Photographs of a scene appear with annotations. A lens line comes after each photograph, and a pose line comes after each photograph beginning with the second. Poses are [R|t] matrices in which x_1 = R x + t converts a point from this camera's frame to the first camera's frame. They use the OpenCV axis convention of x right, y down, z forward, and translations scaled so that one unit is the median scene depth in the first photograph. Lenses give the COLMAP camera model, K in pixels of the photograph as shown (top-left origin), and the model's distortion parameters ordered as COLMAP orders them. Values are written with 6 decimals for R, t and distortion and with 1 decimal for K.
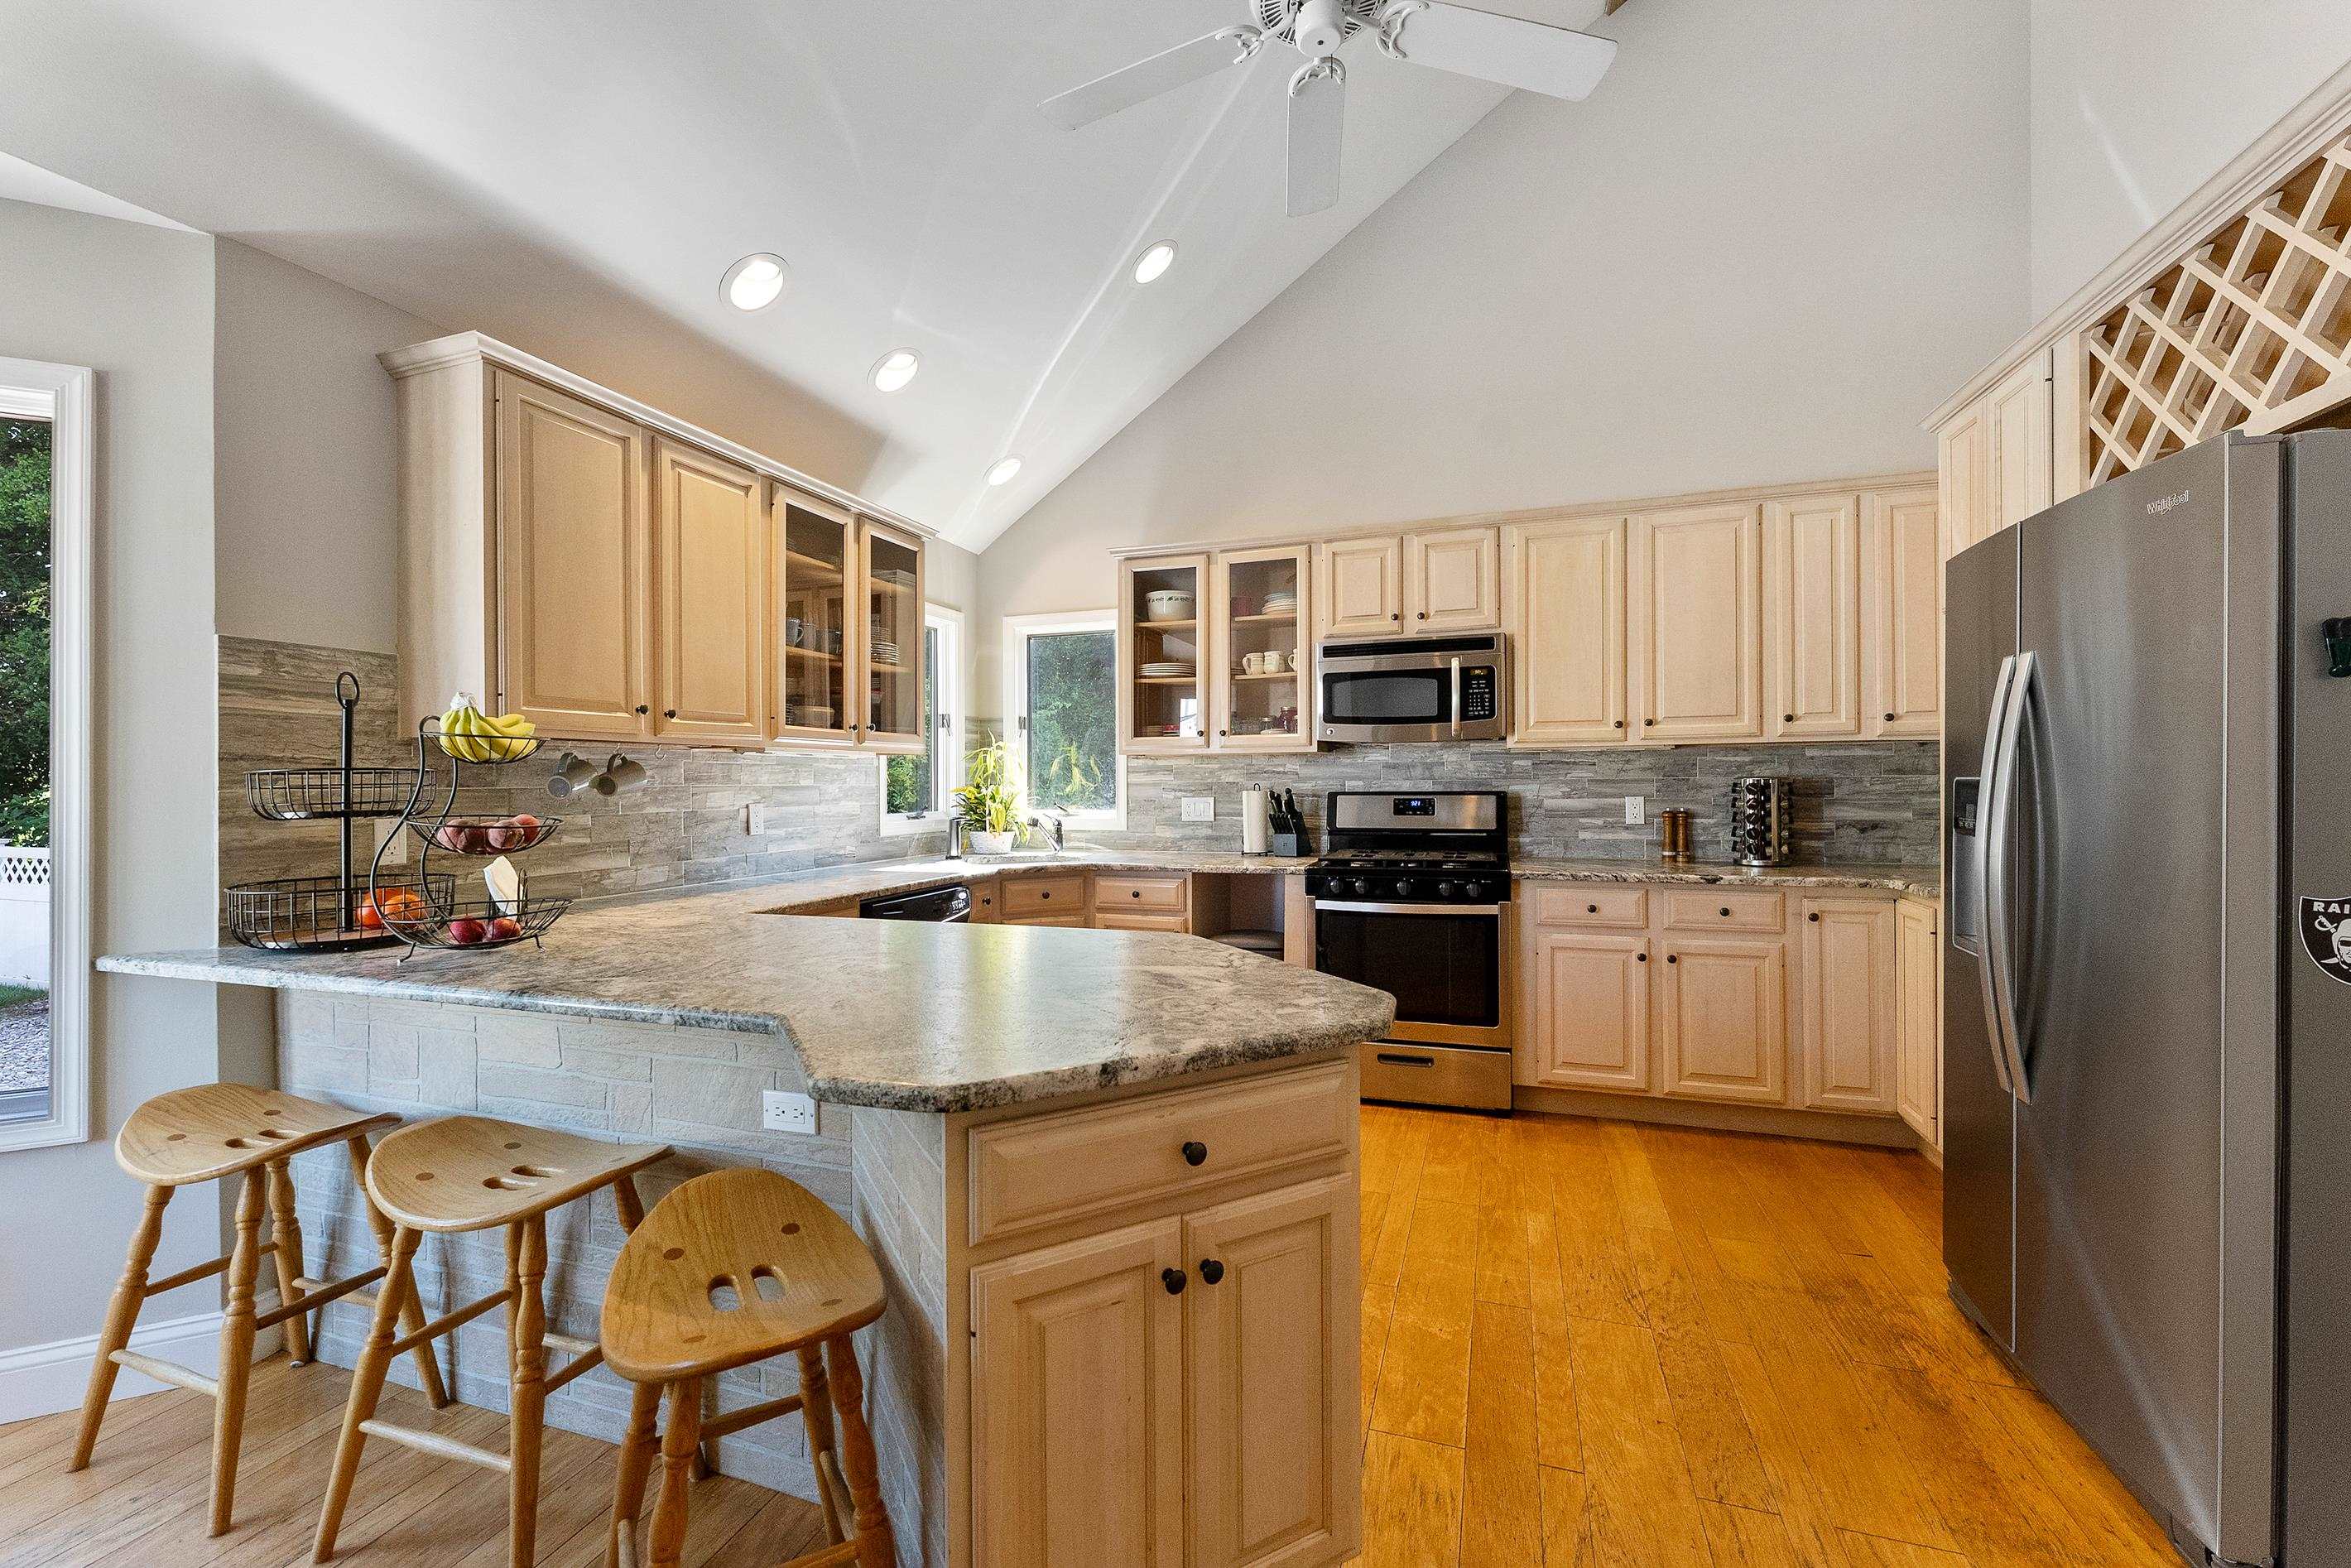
lens RADIAL K [[959.4, 0, 1176.5], [0, 959.4, 782.6], [0, 0, 1]] dist [-0.002135, -0.000004]
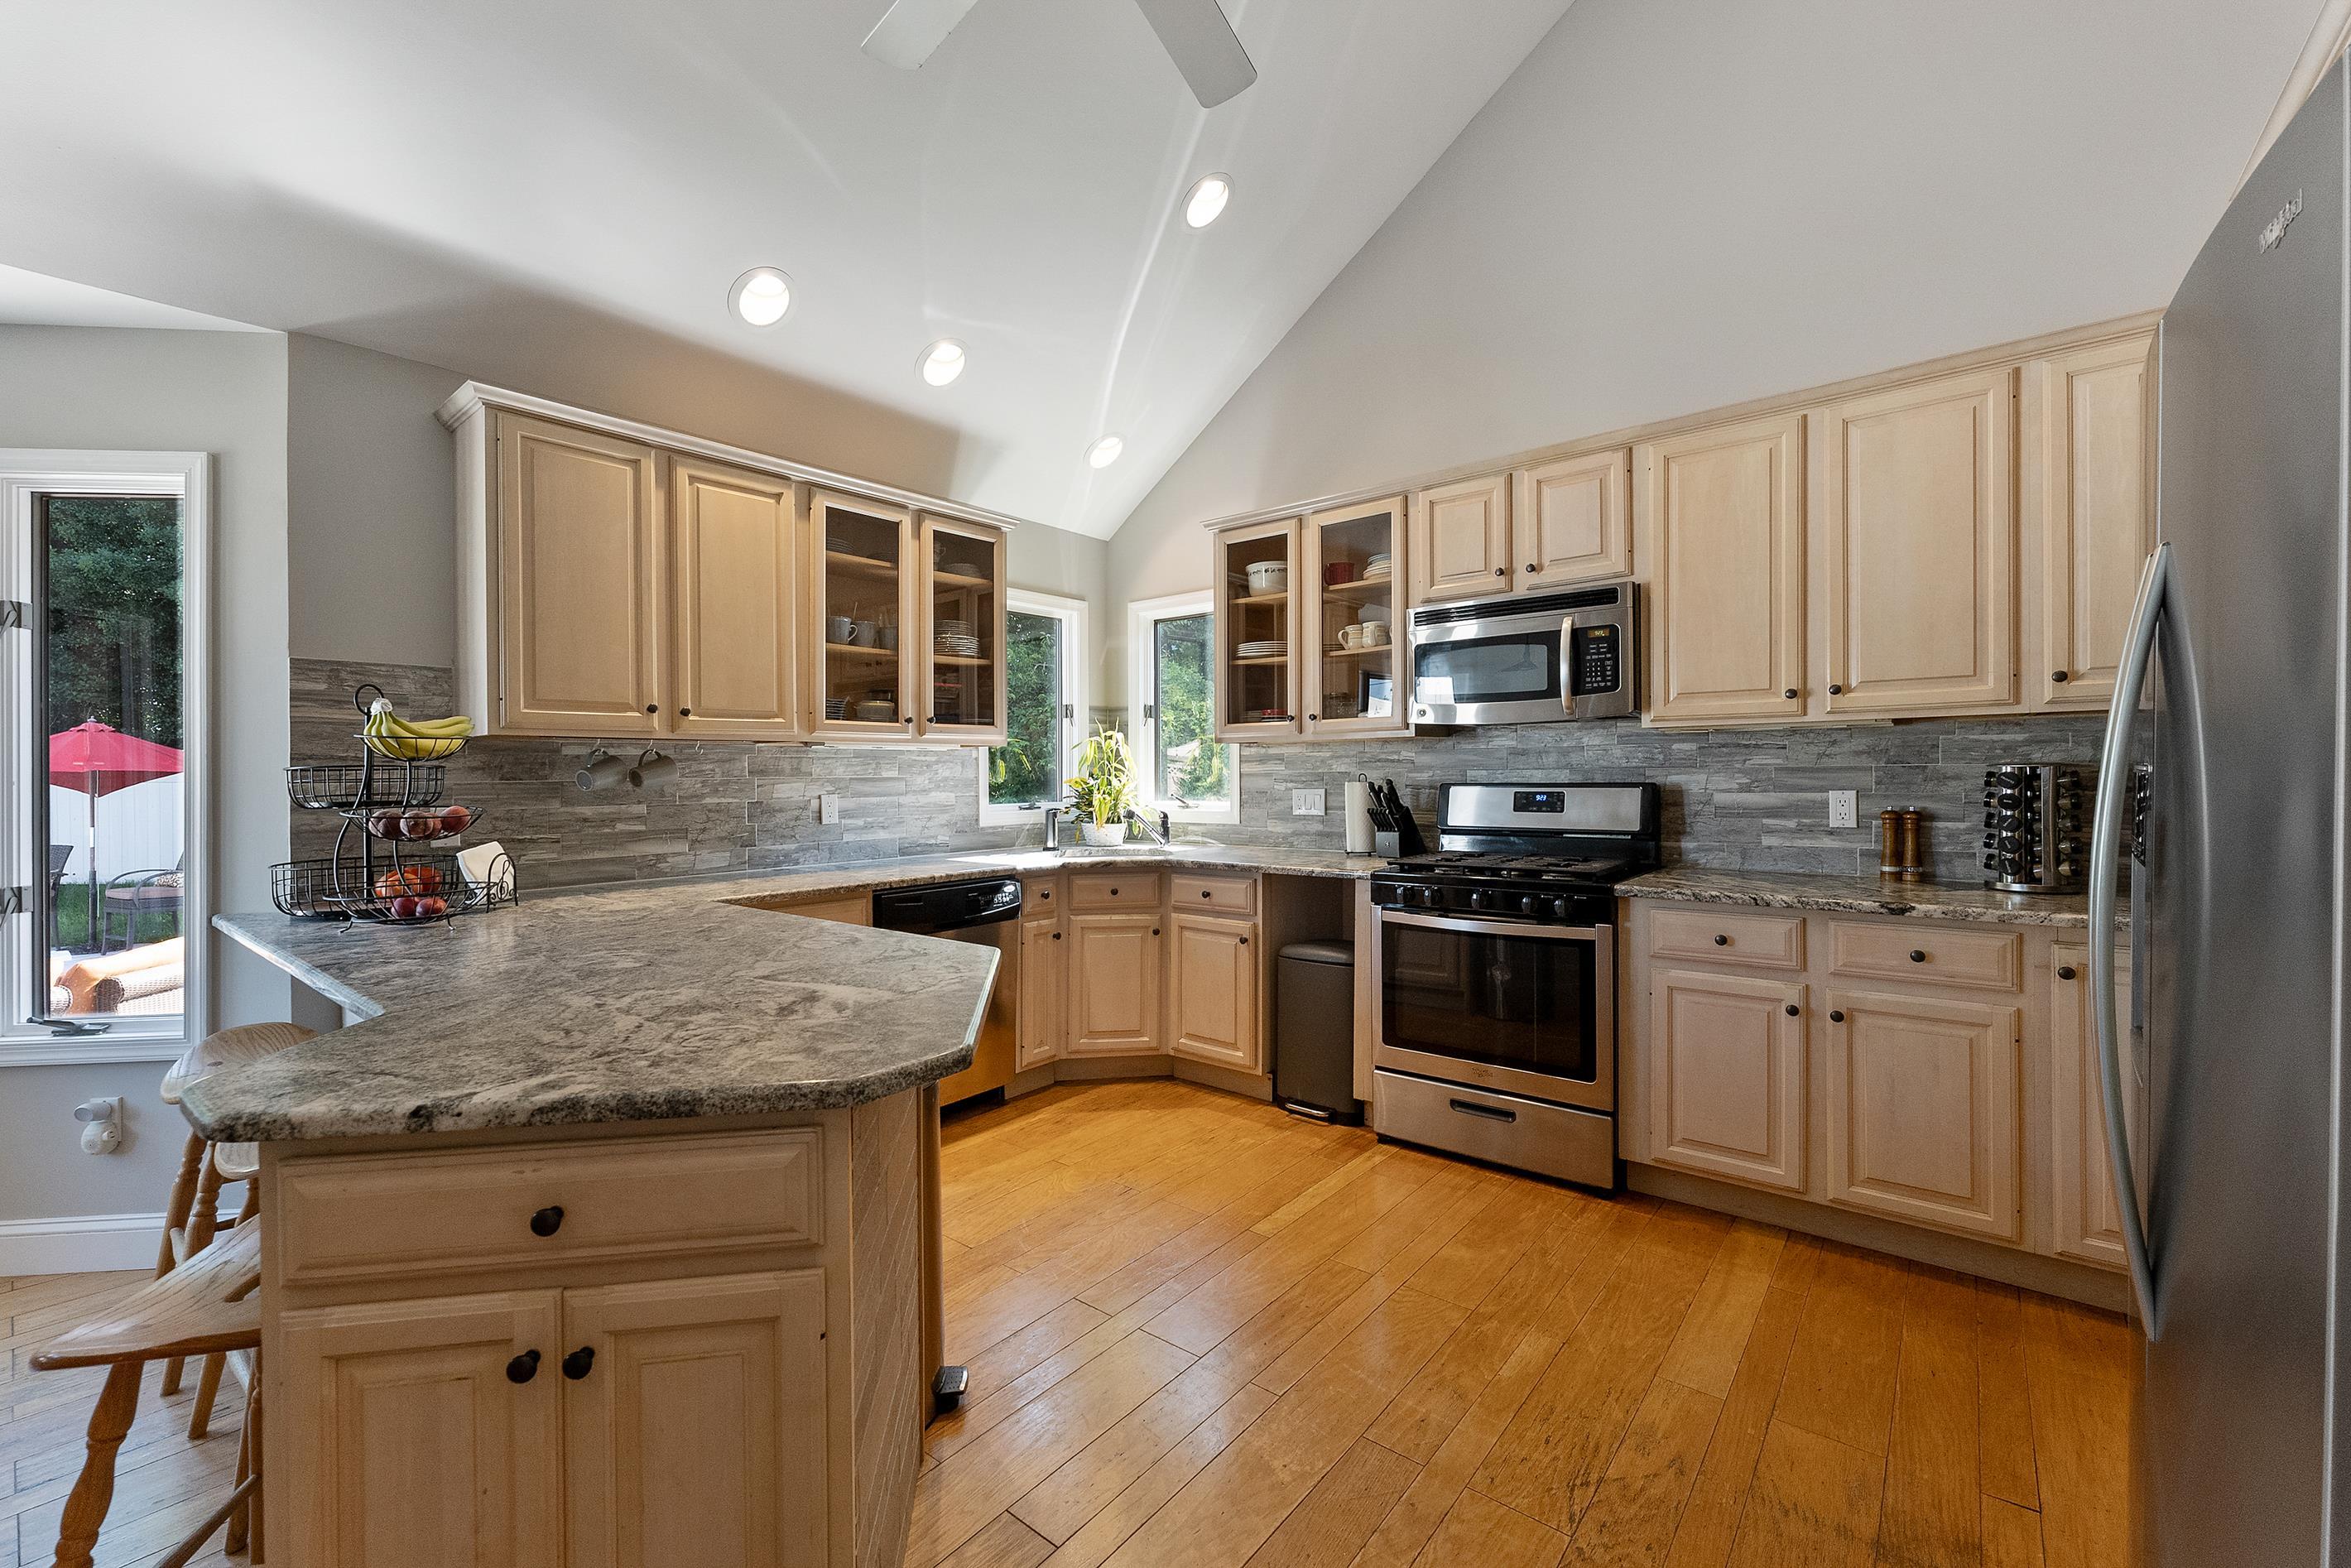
lens RADIAL K [[961.5, 0, 1178.5], [0, 961.5, 780.7], [0, 0, 1]] dist [-0.001134, -0.000059]
pose [[0.936299, 0.000133, -0.351205, 0.272649], [0.003700, 0.999941, 0.010242, -0.002602], [0.351185, -0.010889, 0.936243, 0.132914]]
